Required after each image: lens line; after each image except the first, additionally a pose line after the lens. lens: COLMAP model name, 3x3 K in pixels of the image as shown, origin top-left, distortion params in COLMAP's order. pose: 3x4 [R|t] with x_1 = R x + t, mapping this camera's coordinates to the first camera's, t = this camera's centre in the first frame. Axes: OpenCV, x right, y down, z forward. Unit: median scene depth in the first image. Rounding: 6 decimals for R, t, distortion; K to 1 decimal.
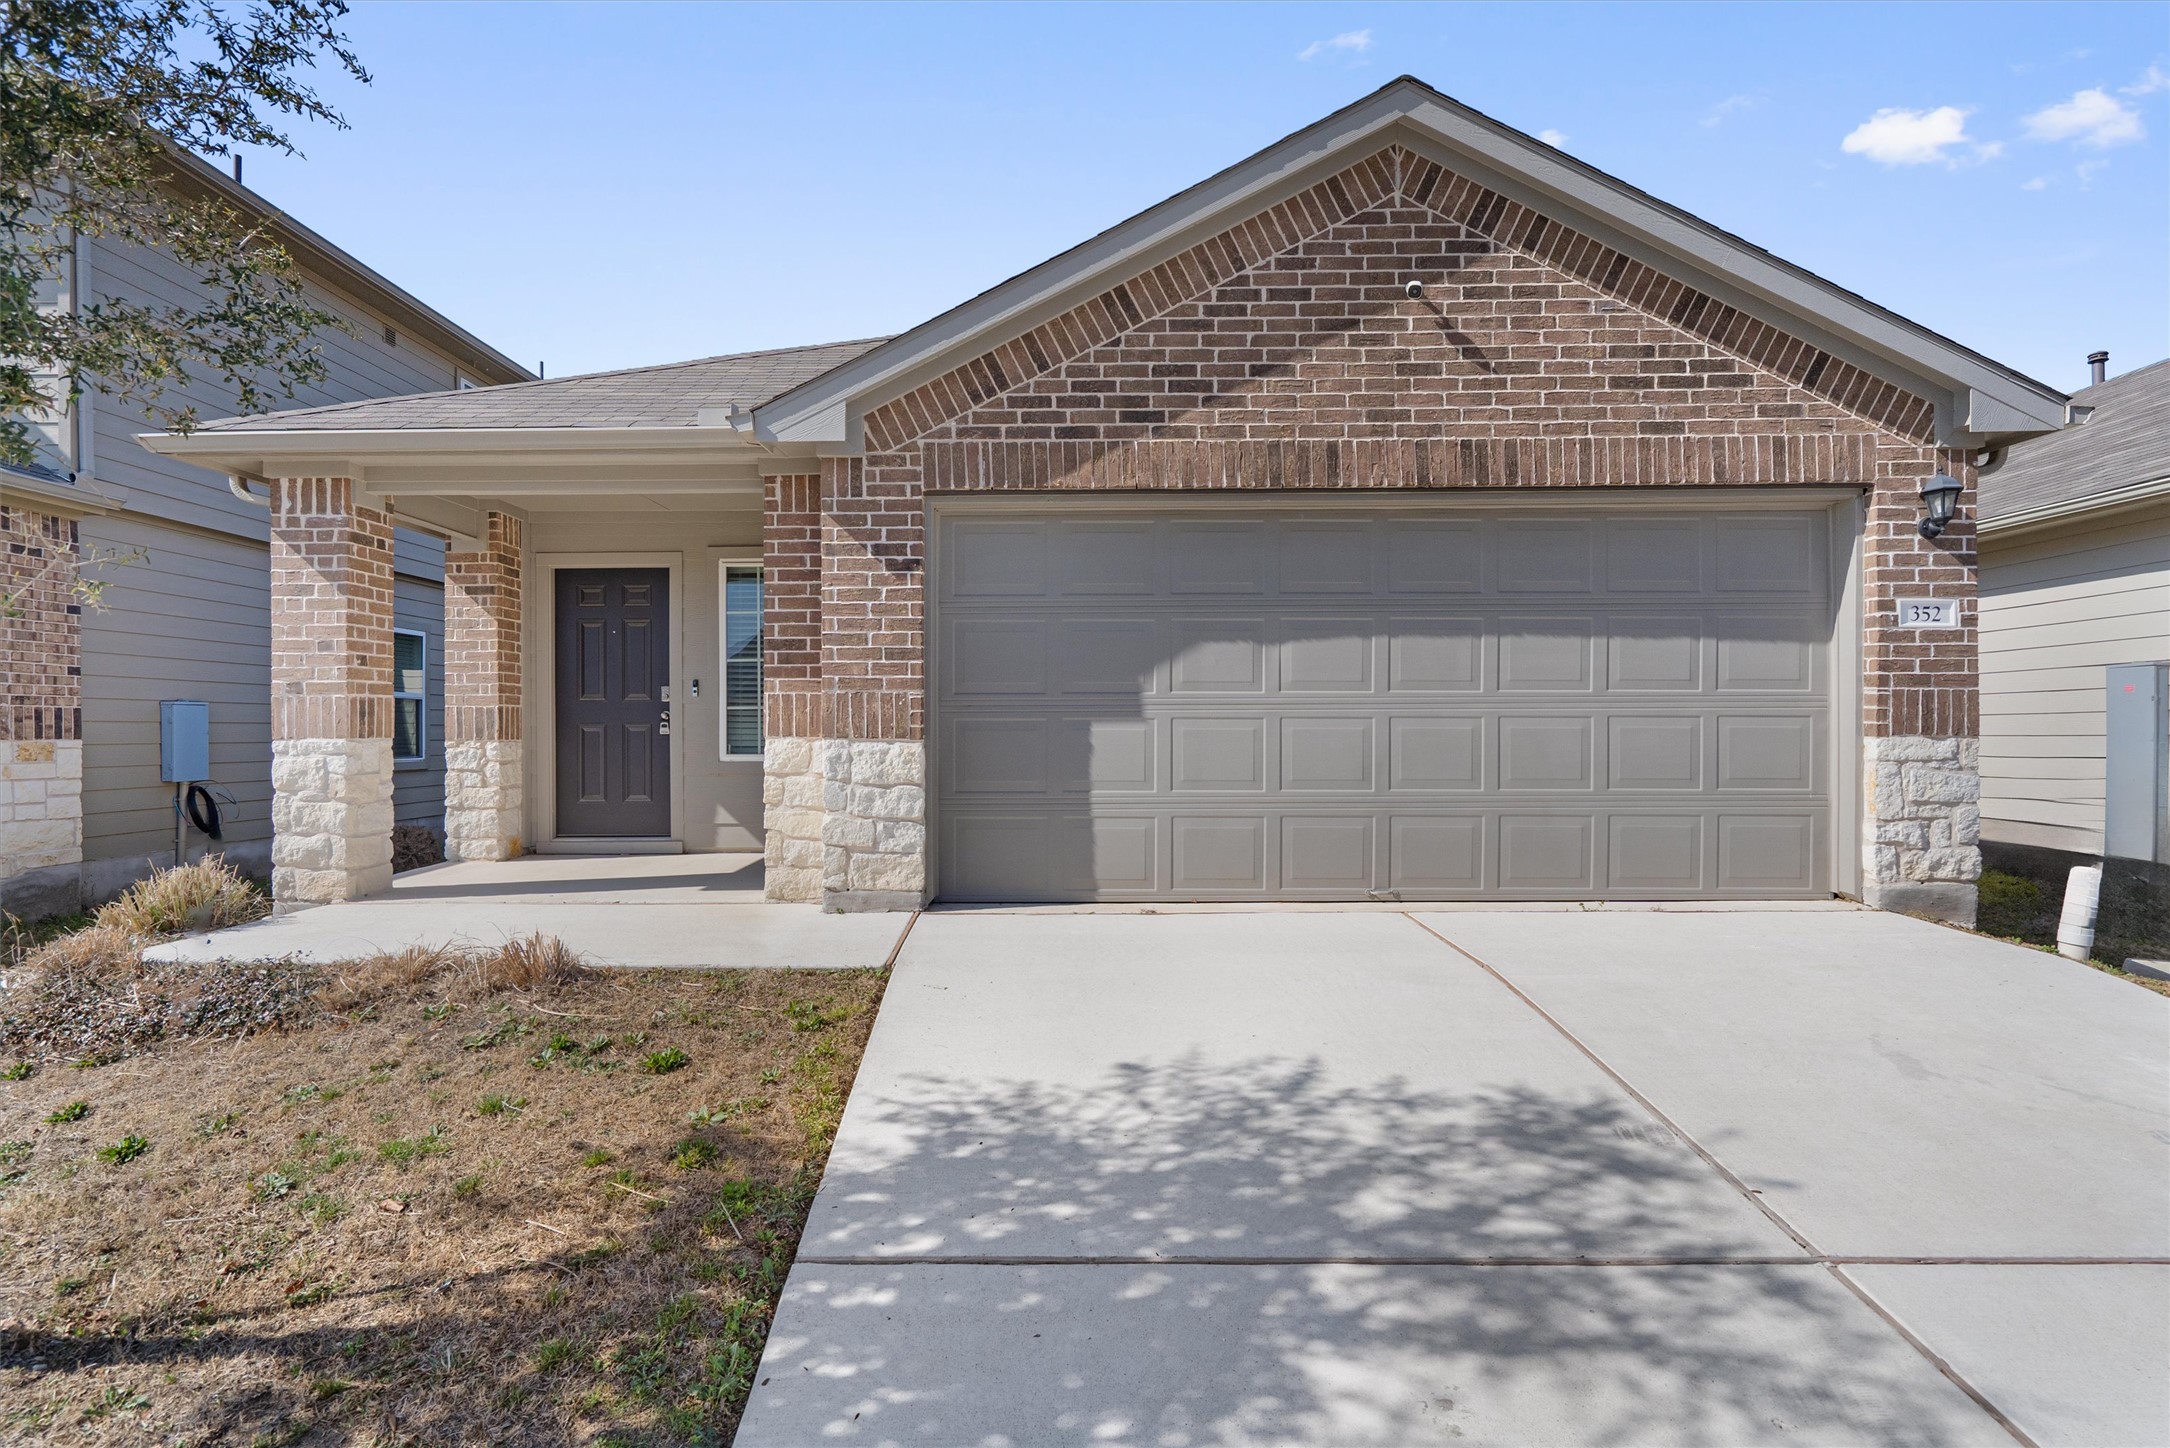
lens RADIAL K [[1126.4, 0, 1085.0], [0, 1126.4, 724.0], [0, 0, 1]] dist [0.001117, 0.001575]
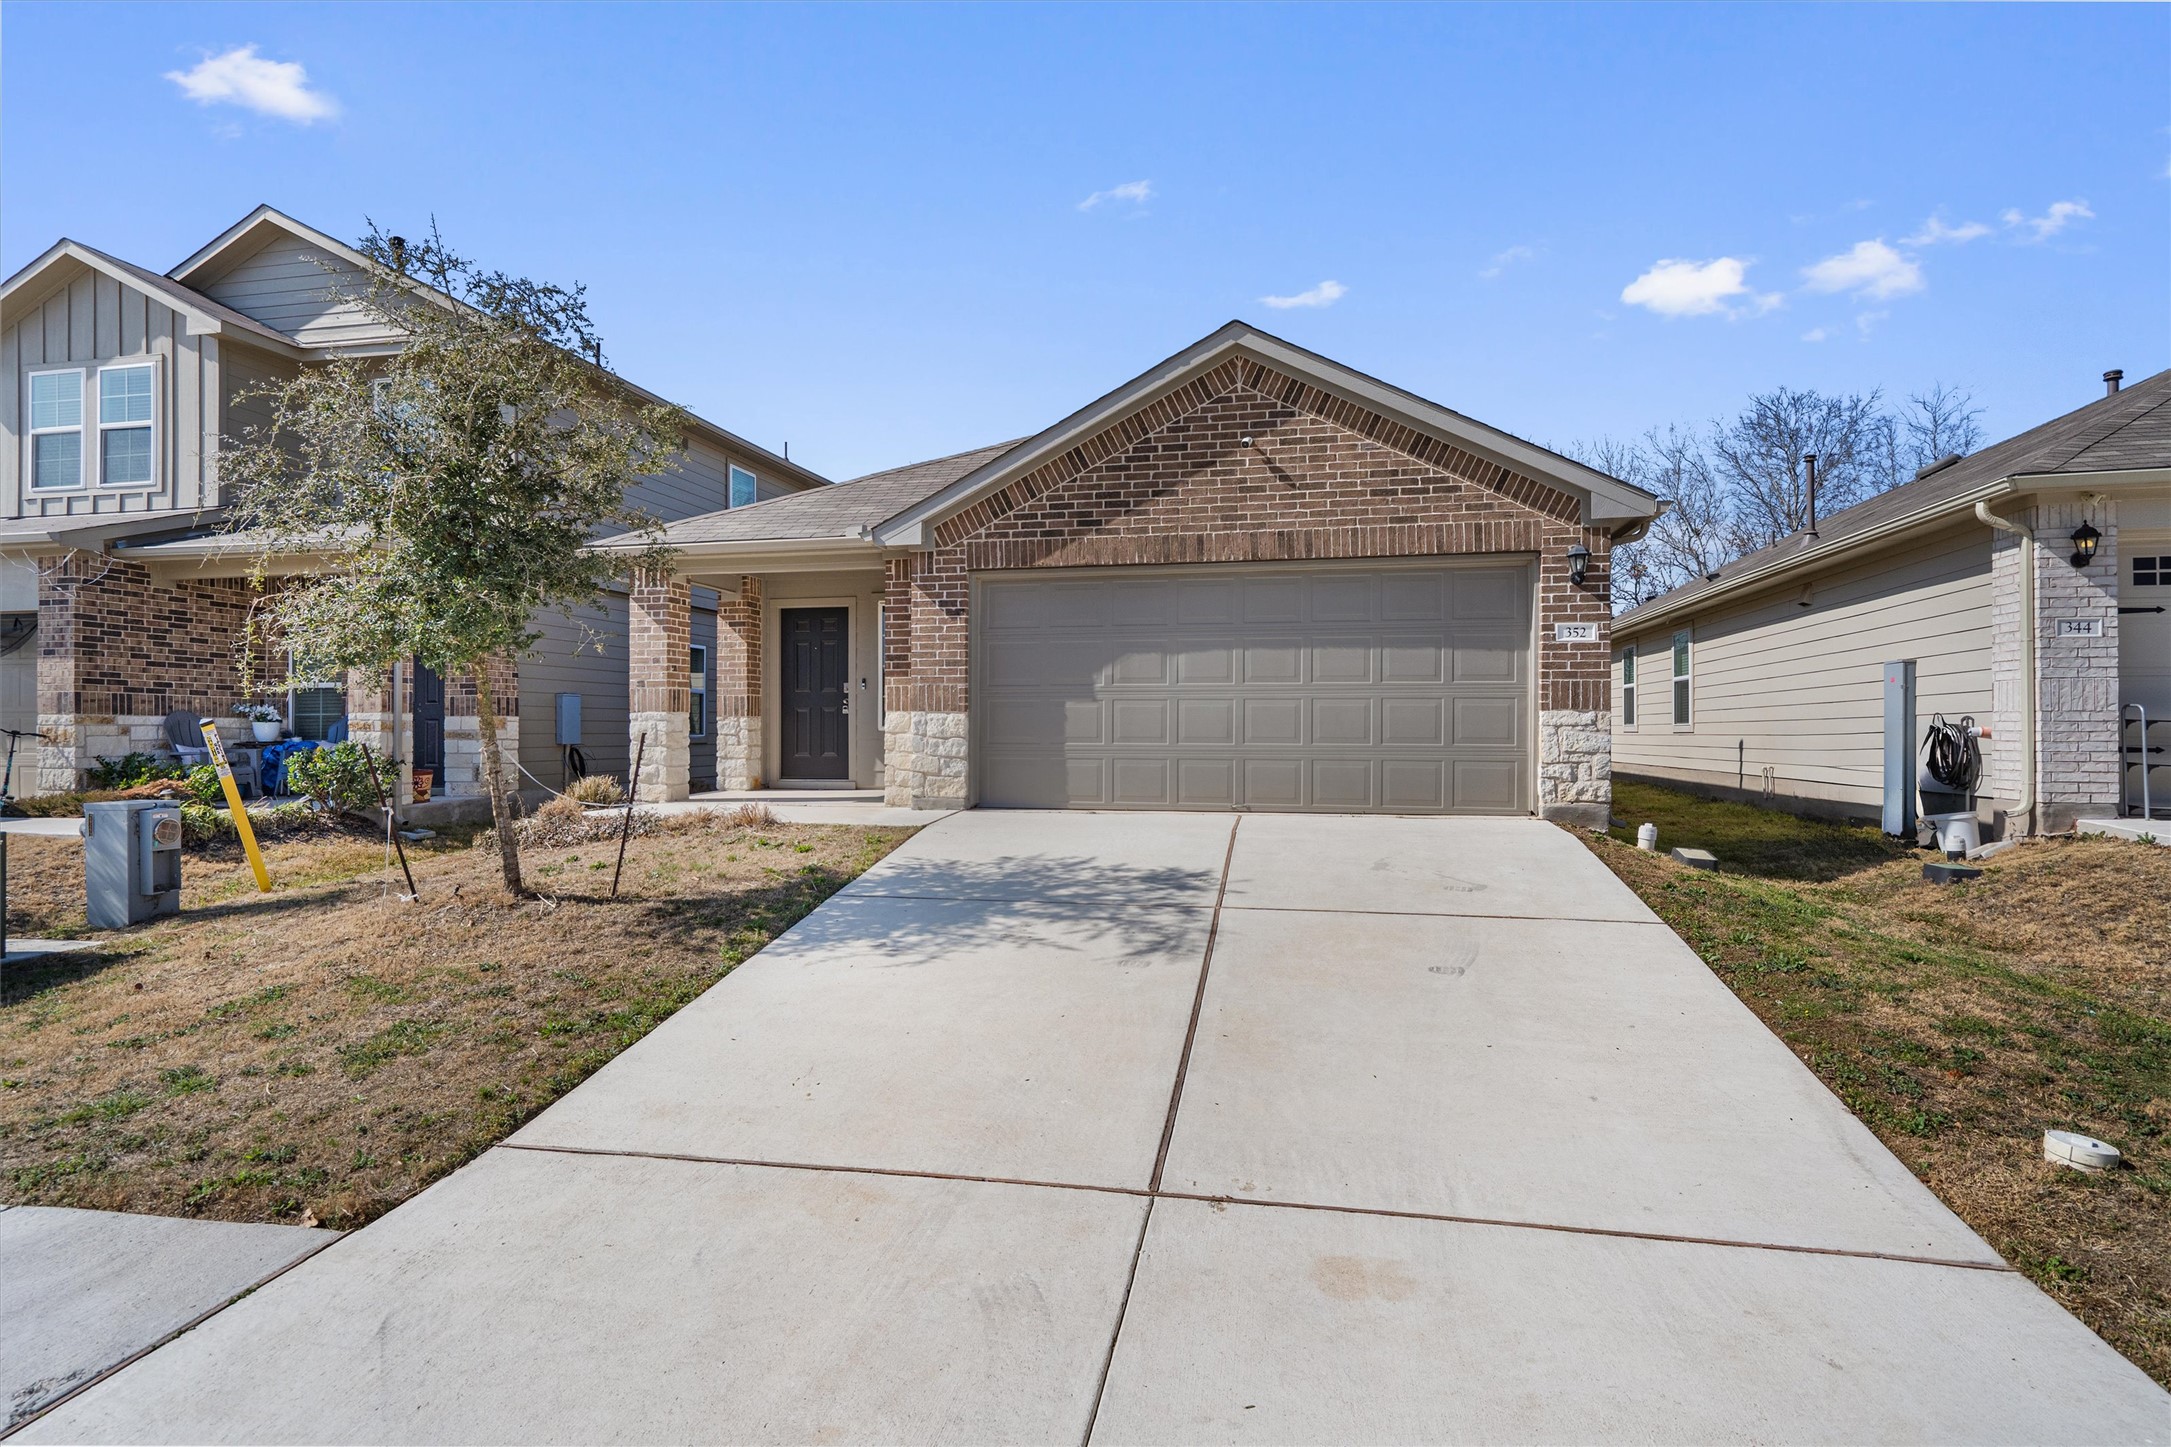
lens RADIAL K [[1126.9, 0, 1085.5], [0, 1126.9, 723.5], [0, 0, 1]] dist [0.001117, 0.001575]
pose [[0.979459, 0.003190, -0.201620, 0.391038], [-0.003160, 0.999995, 0.000470, 0.030699], [0.201621, 0.000177, 0.979464, -0.676837]]
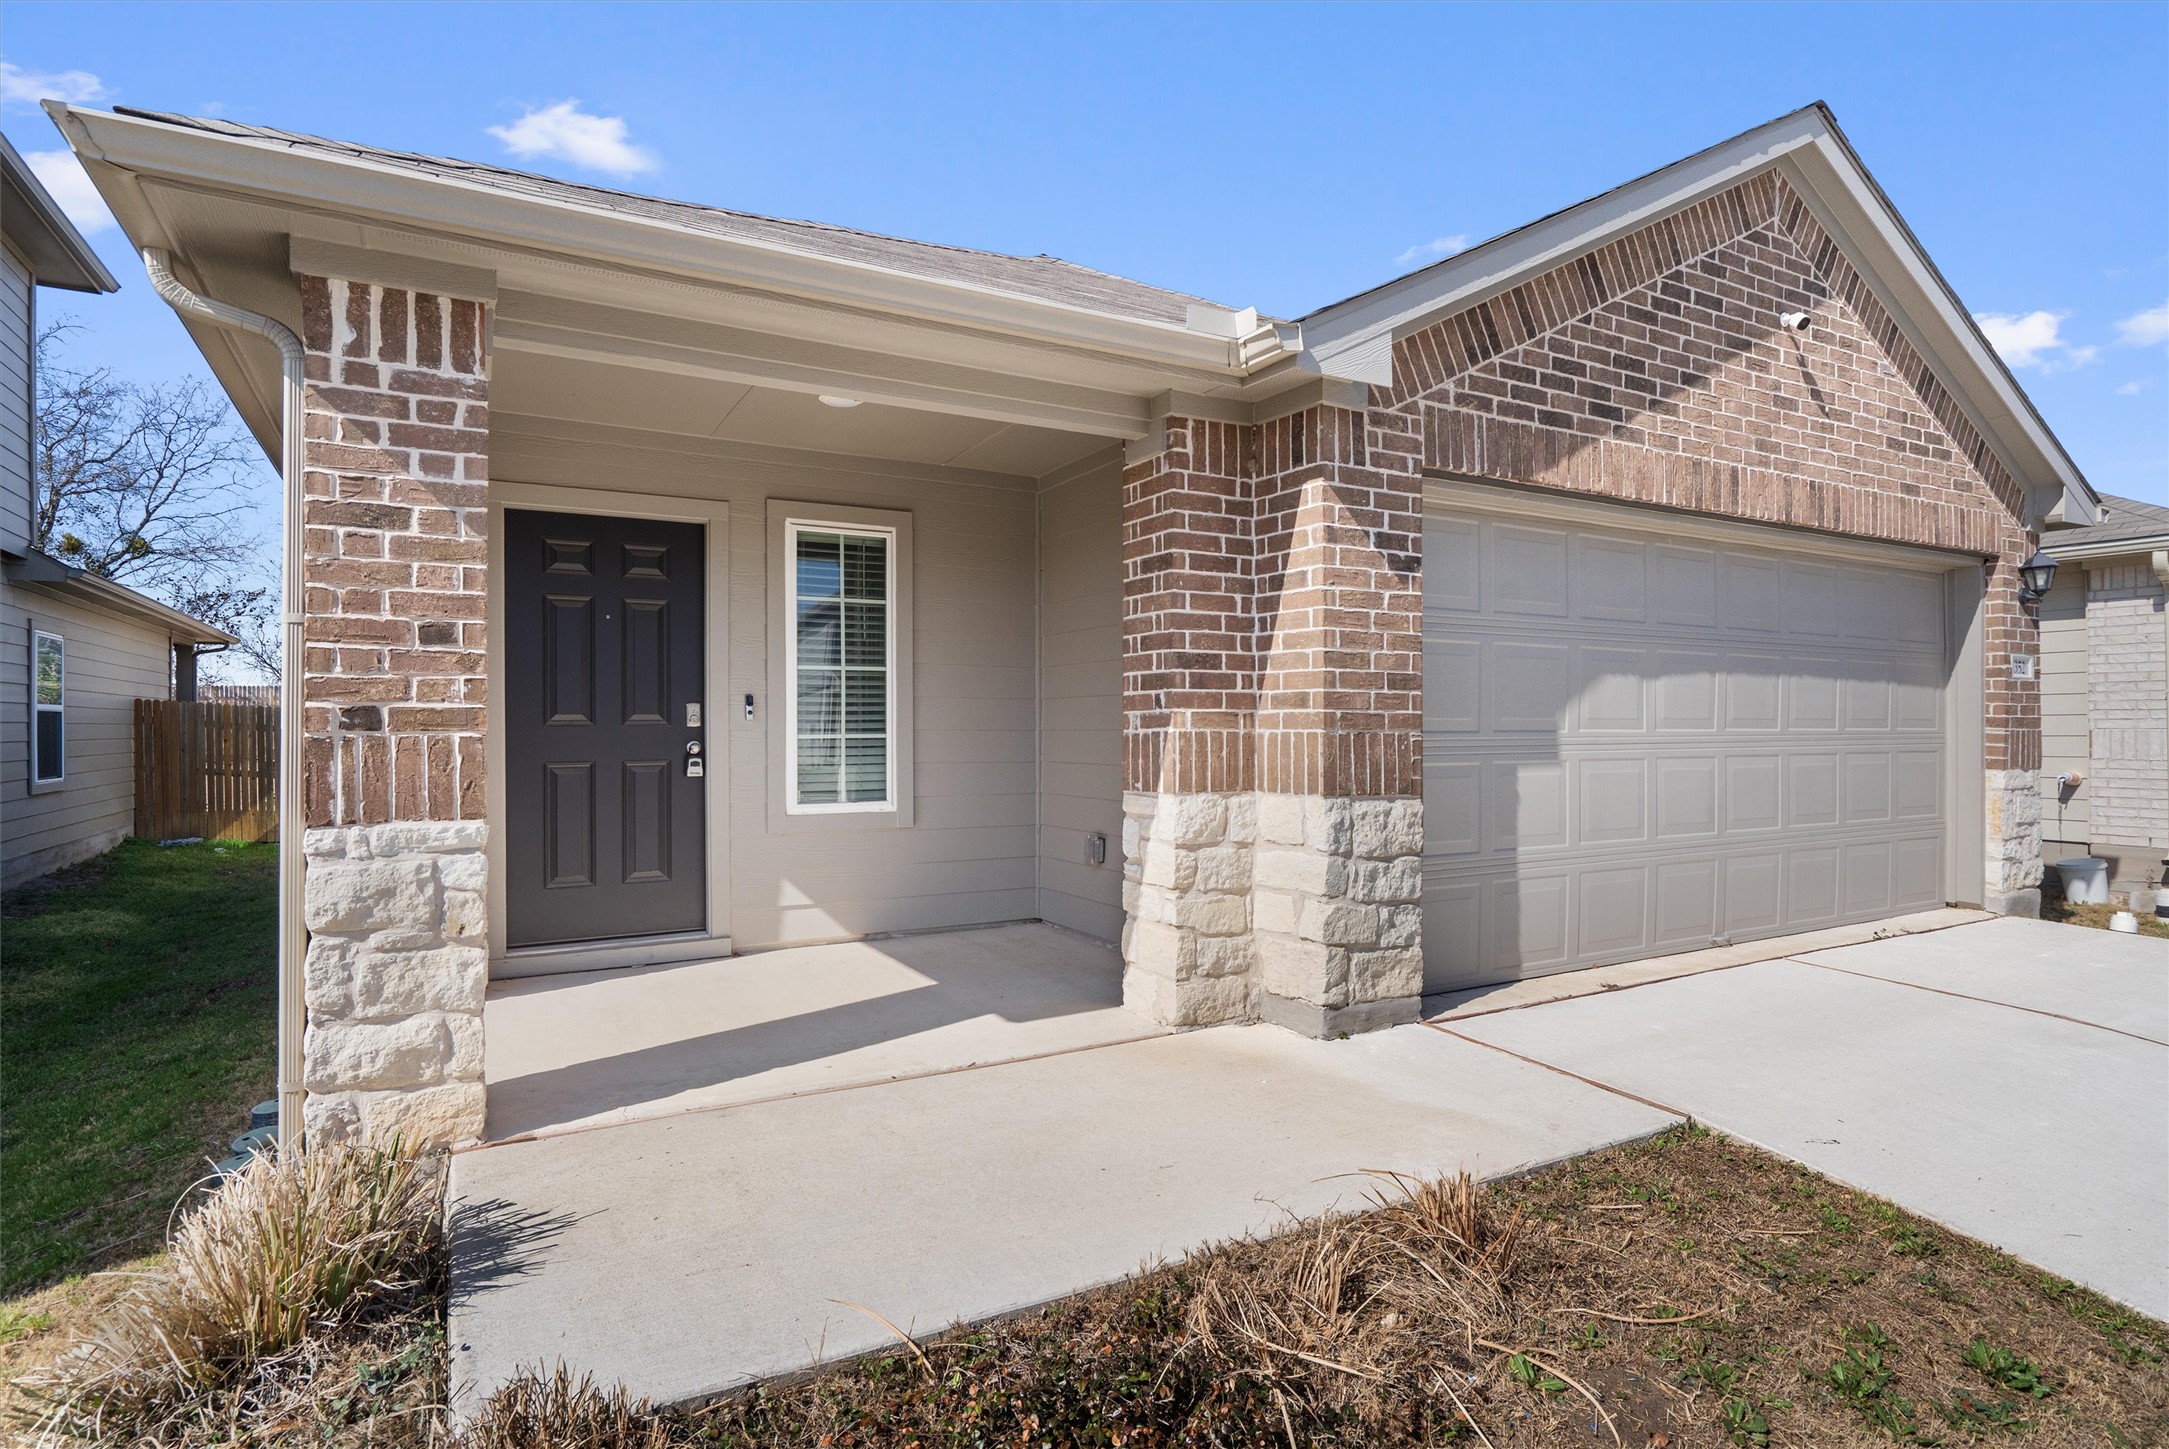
lens RADIAL K [[1125.8, 0, 1084.5], [0, 1125.8, 724.5], [0, 0, 1]] dist [0.001117, 0.001575]
pose [[0.863549, 0.002875, 0.504257, -0.724684], [-0.005371, 0.999979, 0.003496, -0.035178], [-0.504237, -0.005727, 0.863546, 0.457939]]
